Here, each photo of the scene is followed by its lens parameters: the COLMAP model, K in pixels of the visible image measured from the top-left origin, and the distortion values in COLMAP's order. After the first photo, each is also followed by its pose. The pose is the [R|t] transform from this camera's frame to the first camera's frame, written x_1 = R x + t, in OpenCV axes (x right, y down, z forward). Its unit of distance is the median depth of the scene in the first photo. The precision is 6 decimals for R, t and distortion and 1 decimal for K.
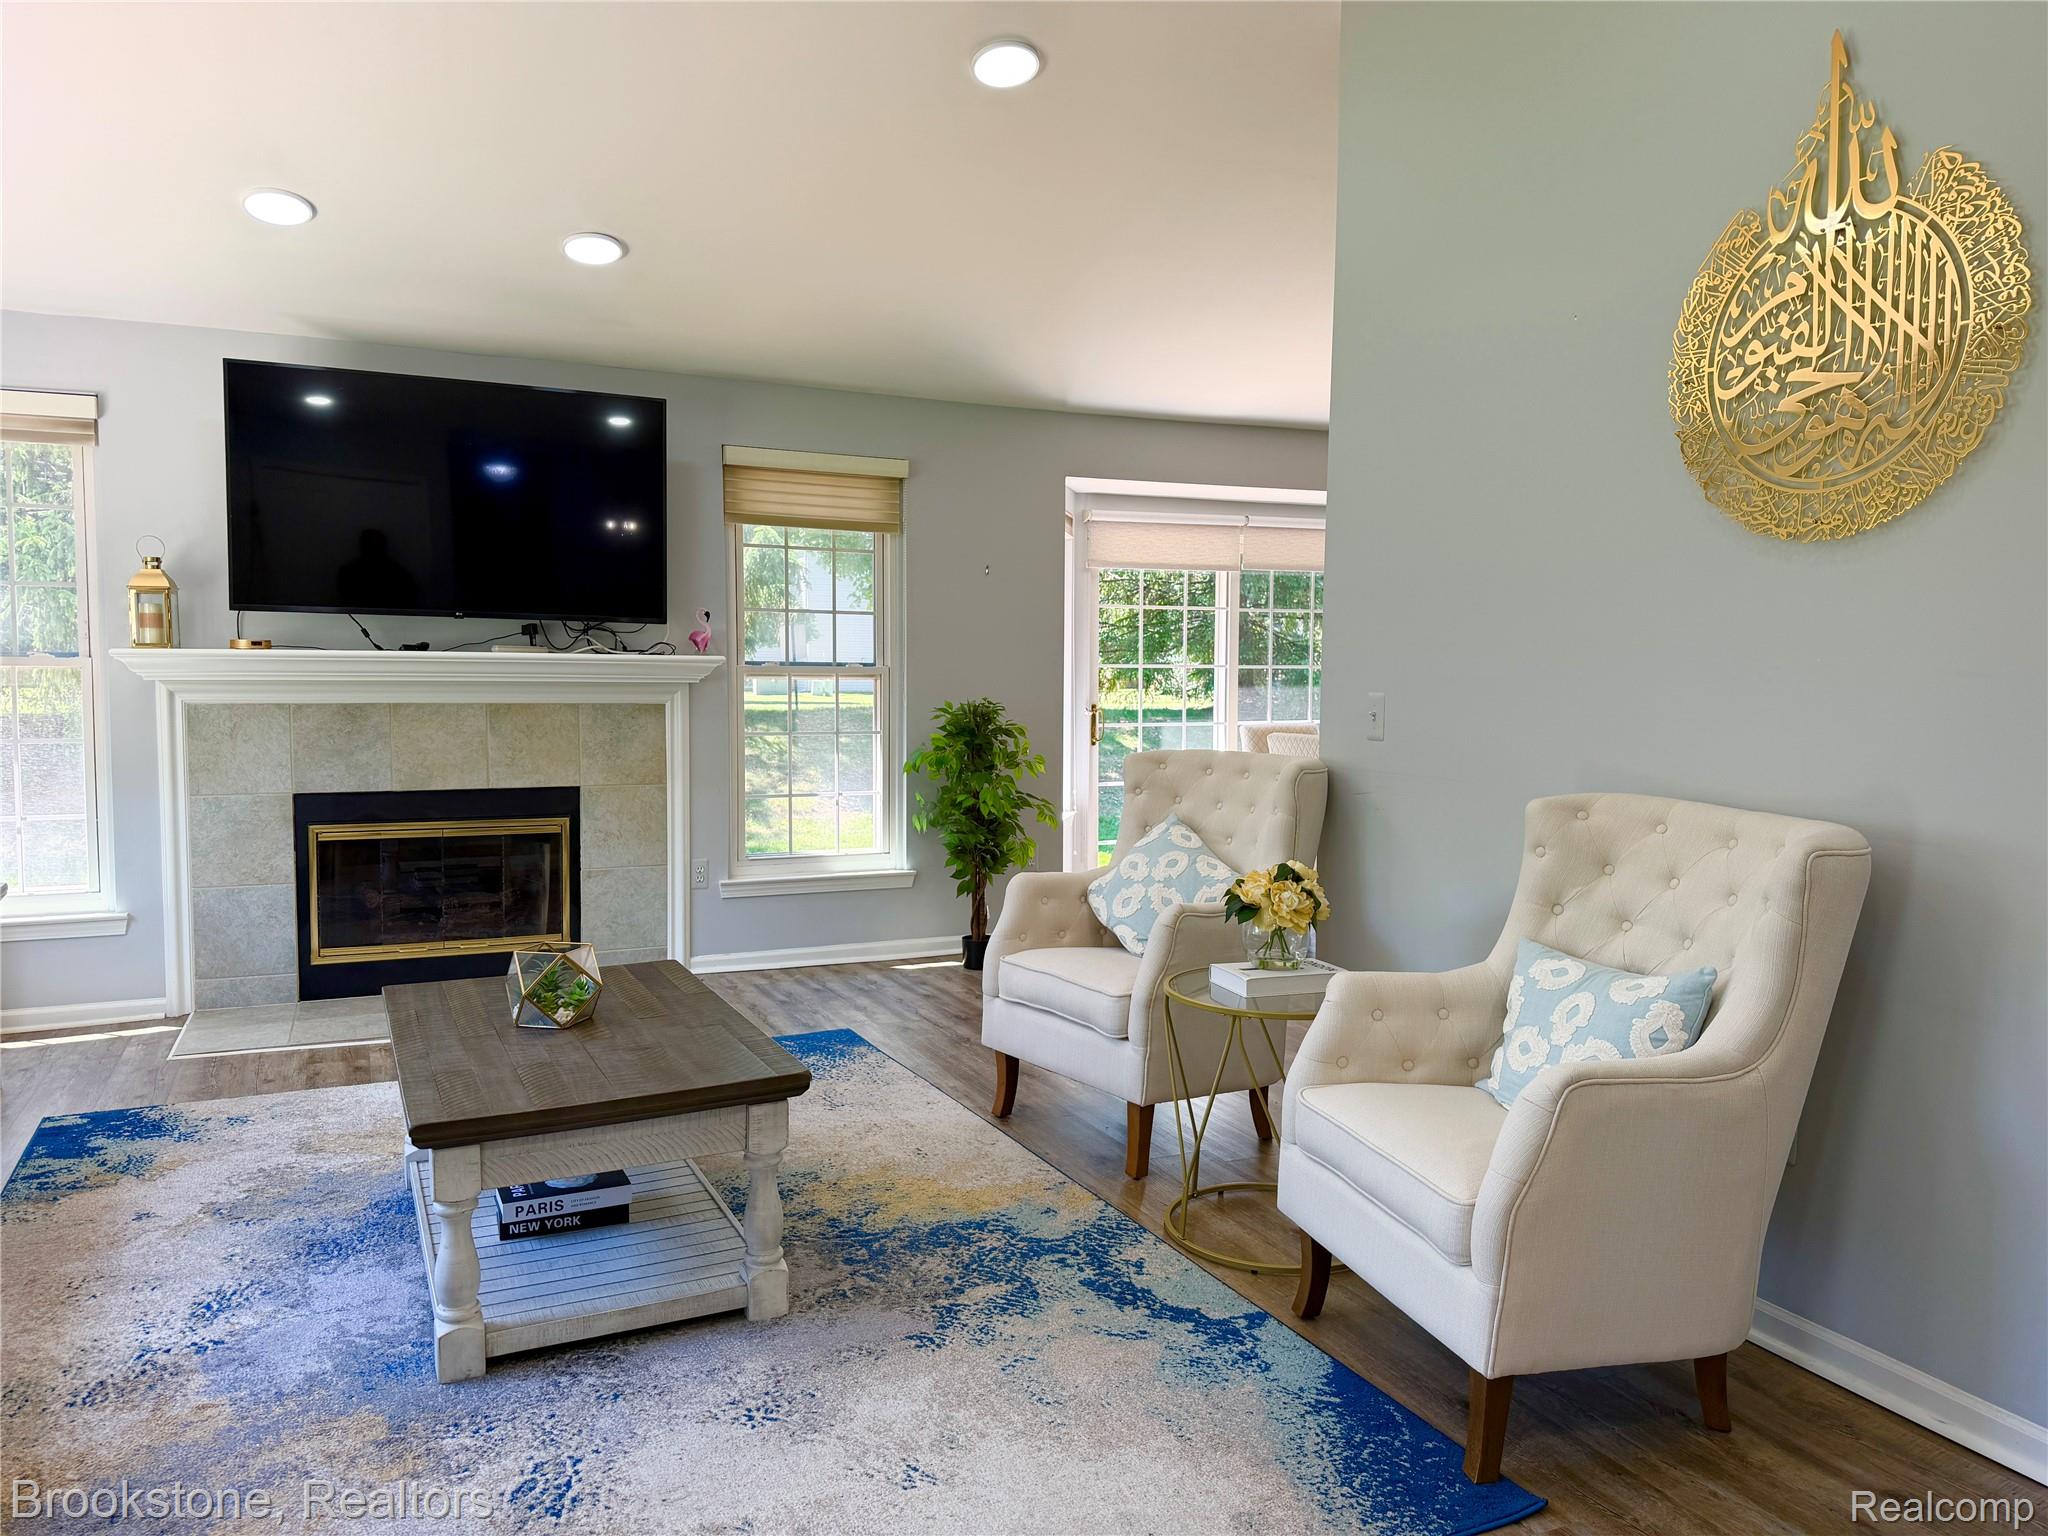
lens RADIAL K [[1437.7, 0, 1021.8], [0, 1437.7, 758.3], [0, 0, 1]] dist [0.101353, -0.126323]
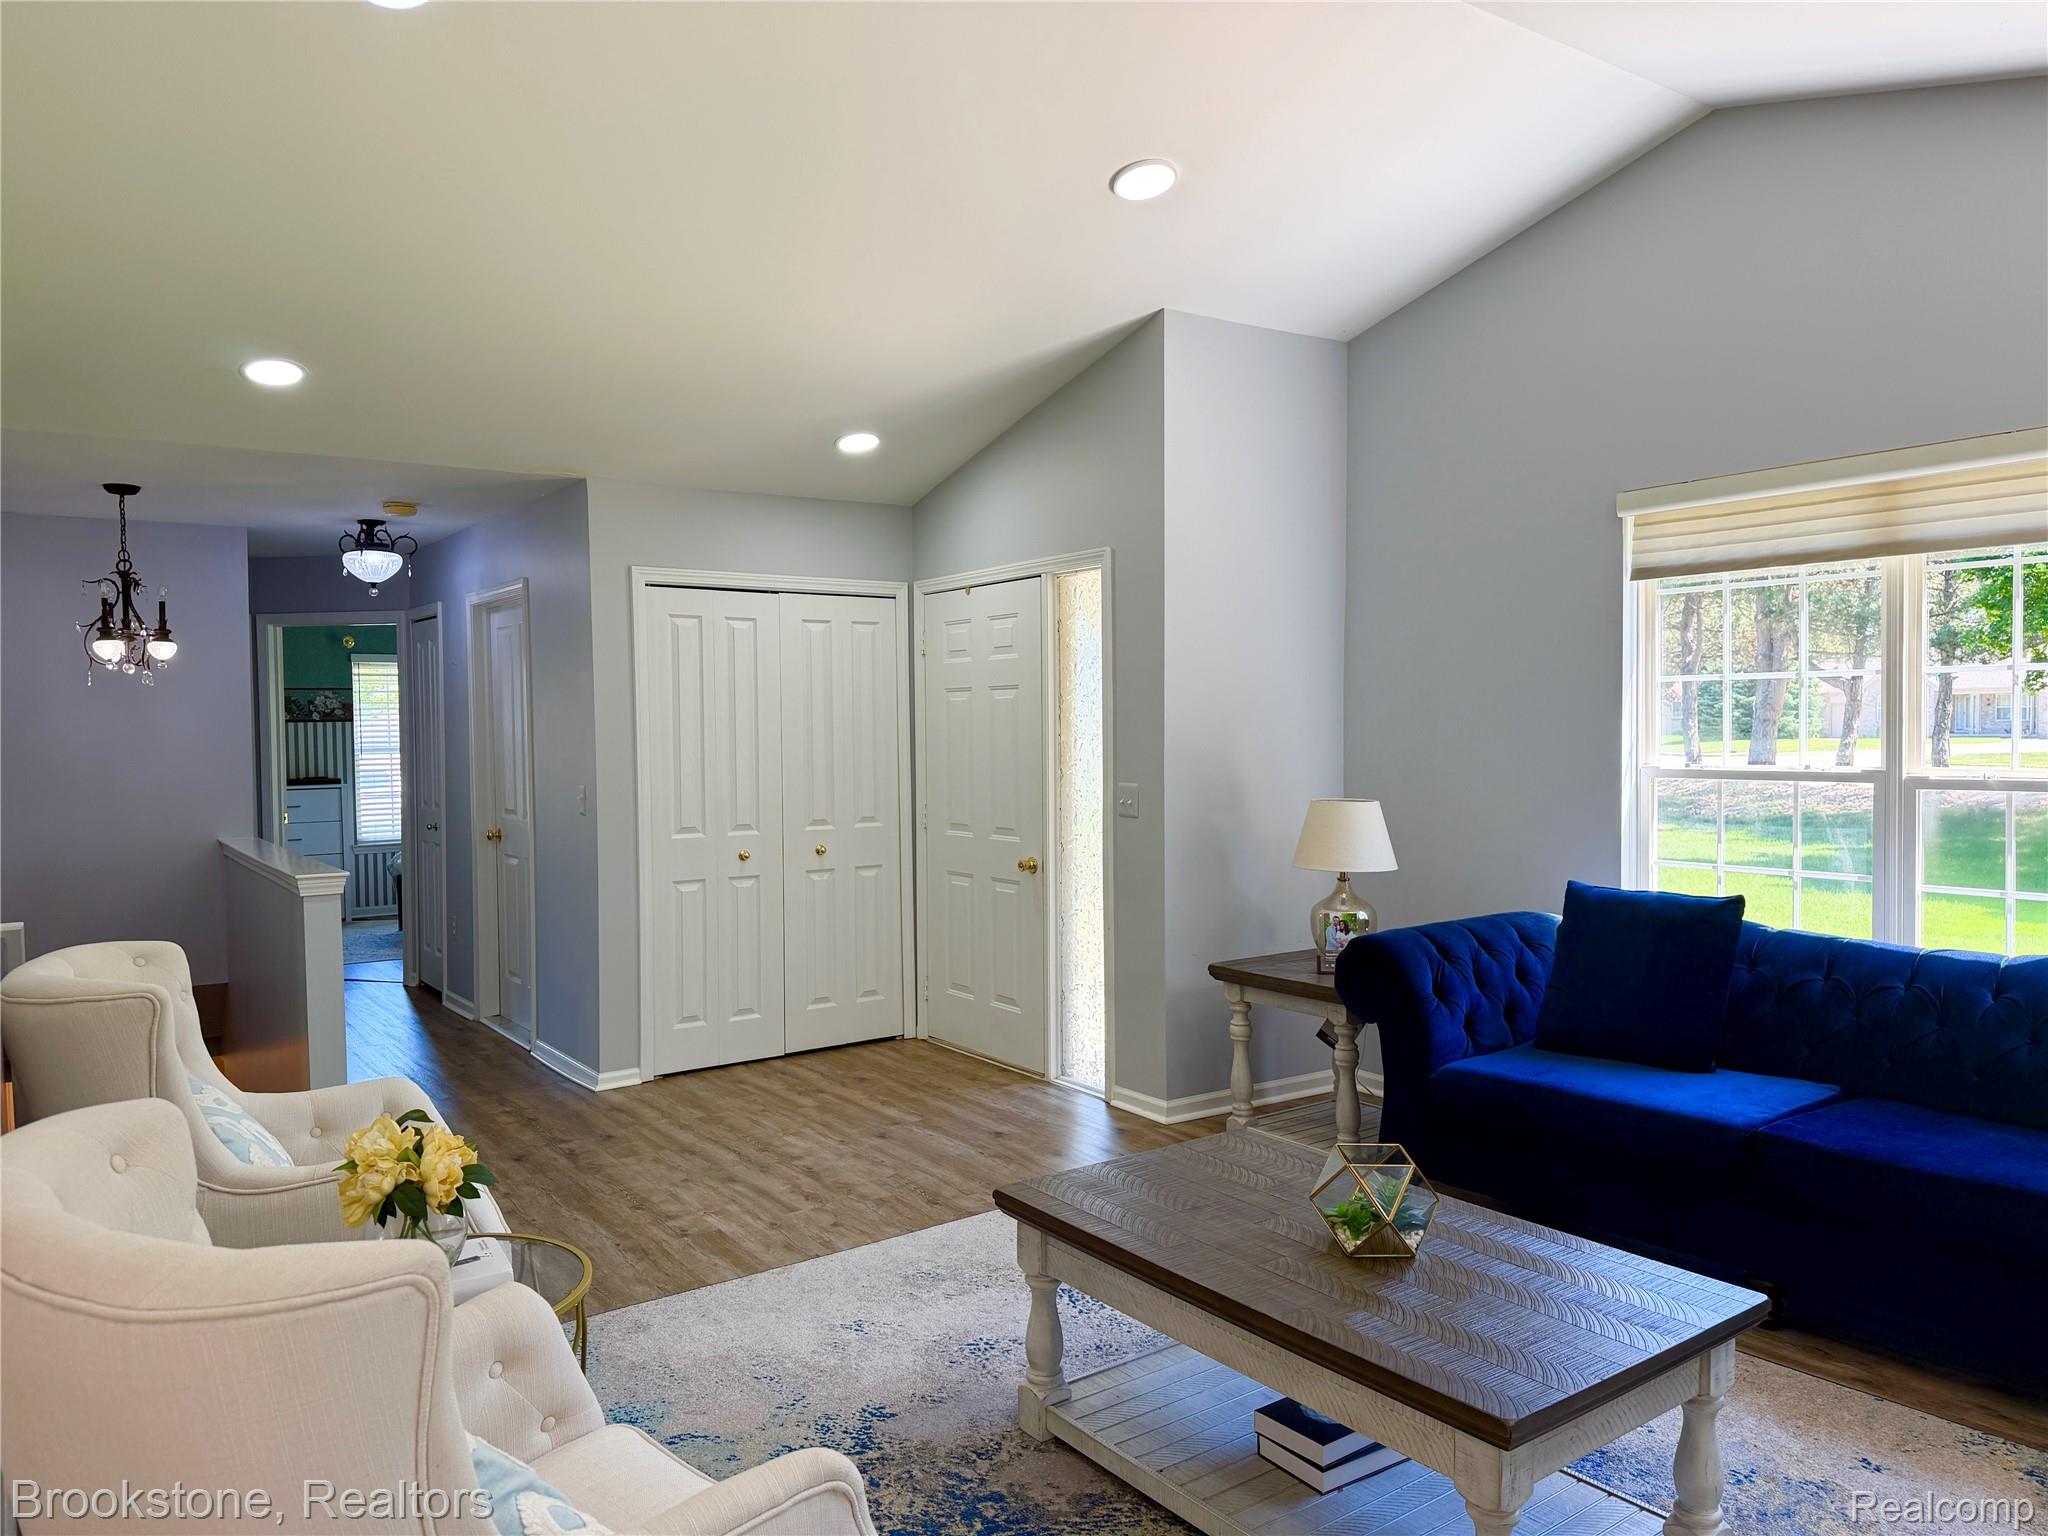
lens RADIAL K [[1437.7, 0, 1016.7], [0, 1437.7, 757.0], [0, 0, 1]] dist [0.101353, -0.126323]
pose [[-0.983212, 0.008452, -0.182272, 0.019363], [-0.006750, 0.996558, 0.082625, -0.130445], [0.182343, 0.082469, -0.979770, 1.454465]]
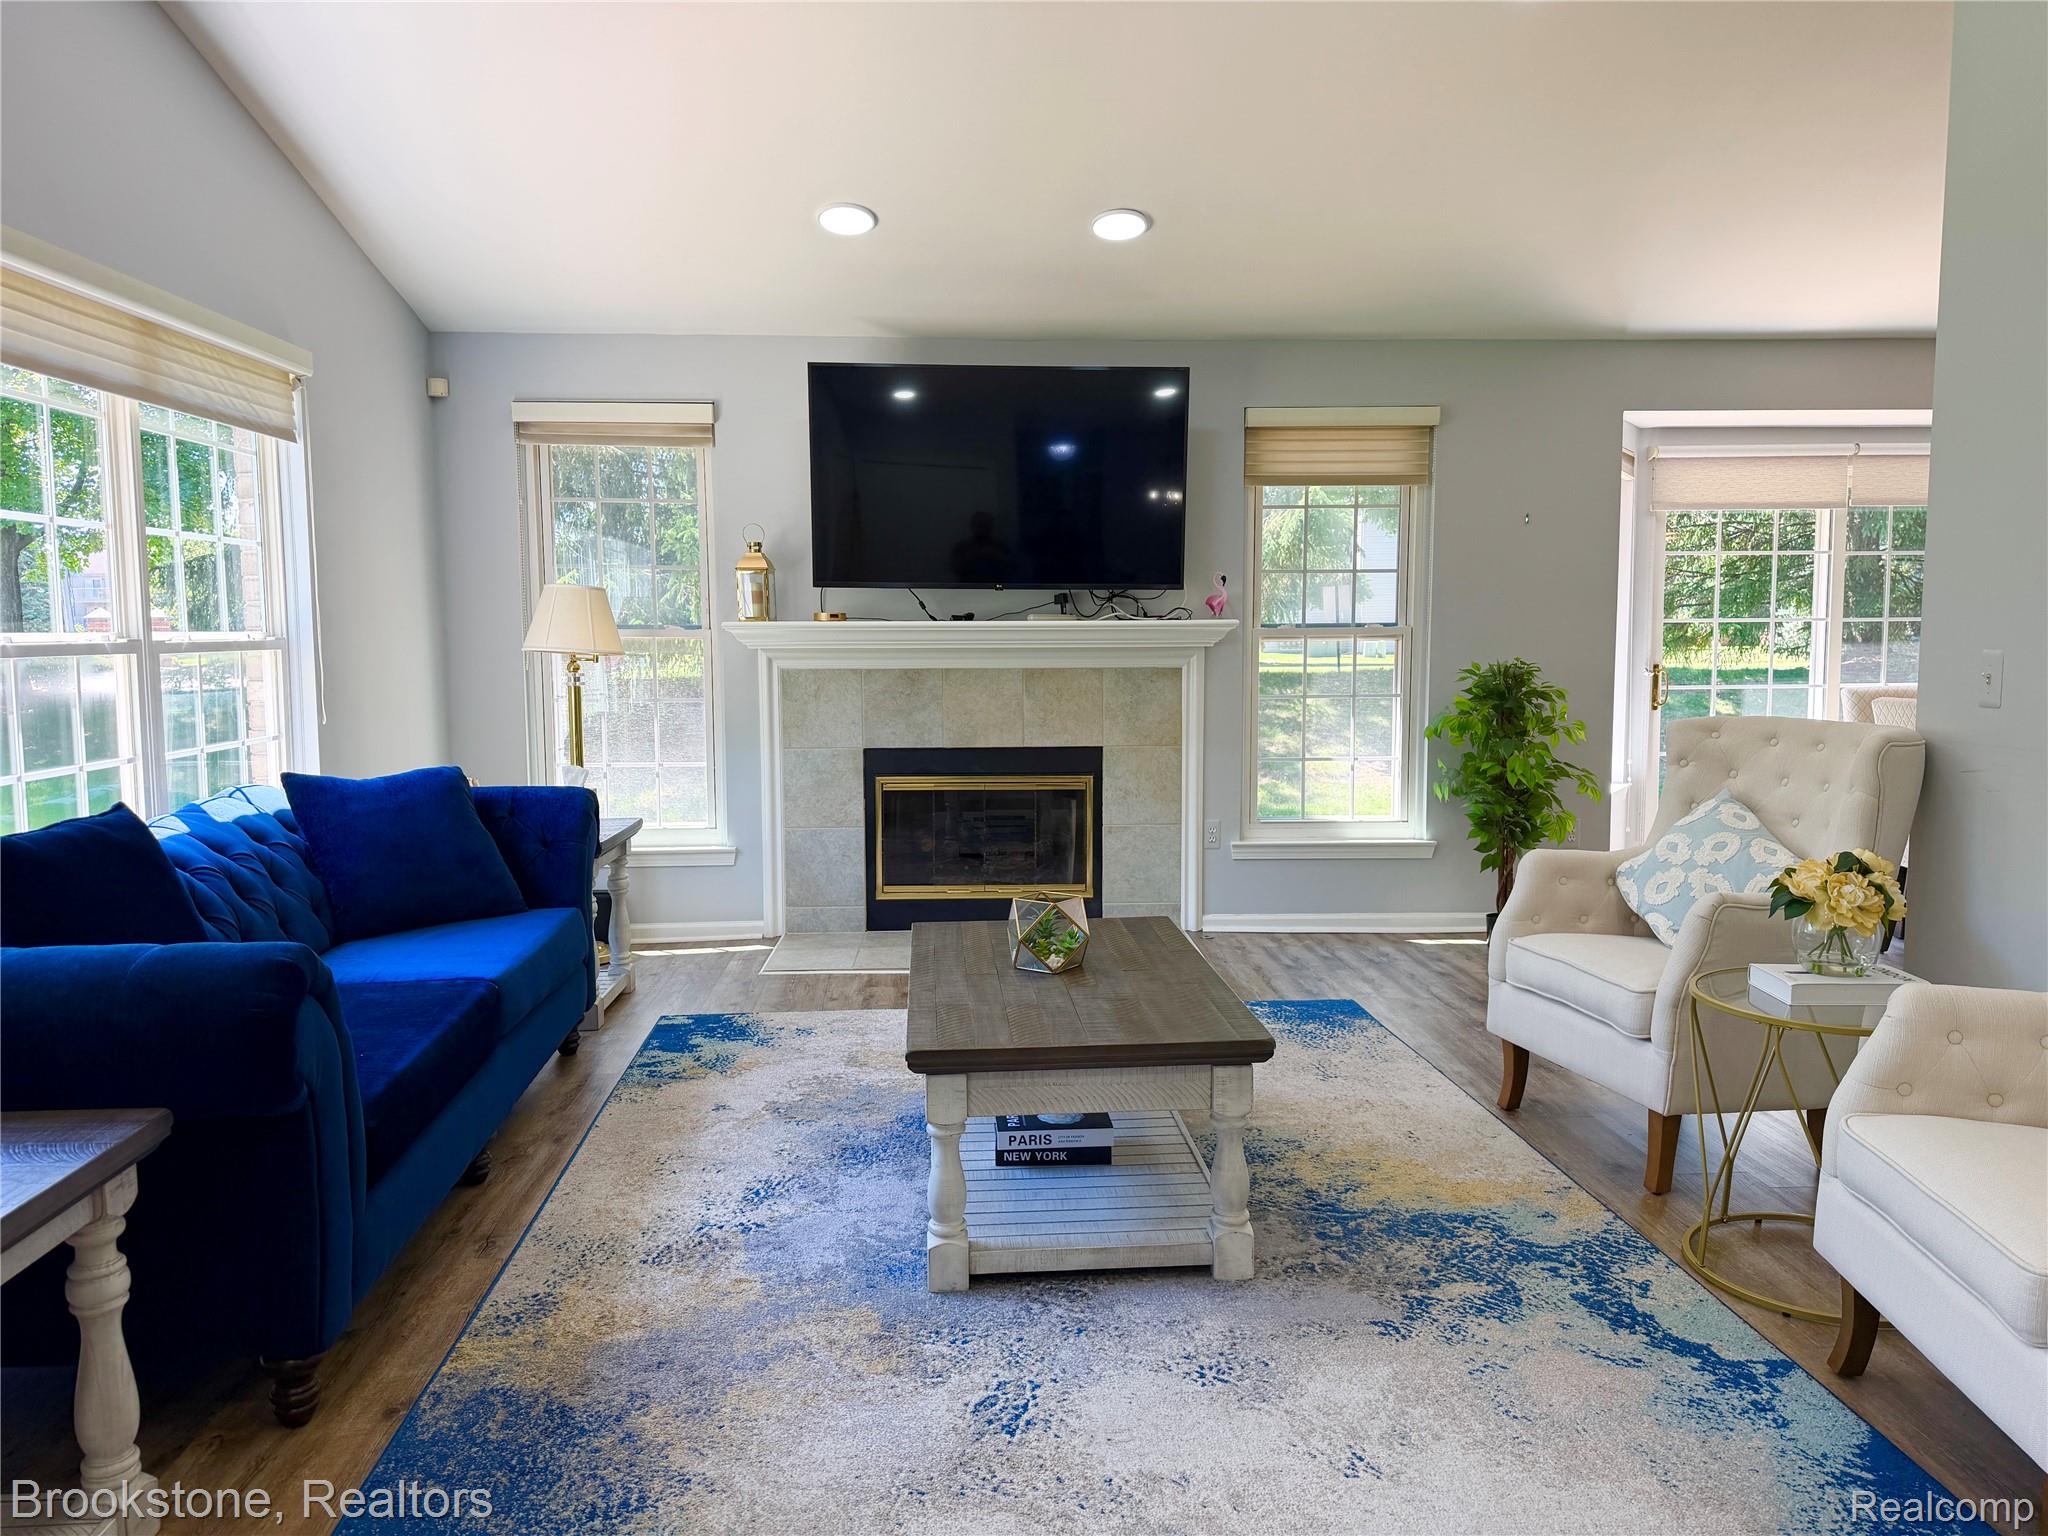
lens RADIAL K [[1437.7, 0, 1037.0], [0, 1437.7, 756.8], [0, 0, 1]] dist [0.101353, -0.126323]
pose [[0.931680, 0.020366, -0.362710, 0.041354], [-0.011388, 0.999574, 0.026875, -0.000656], [0.363102, -0.020908, 0.931515, 0.018689]]
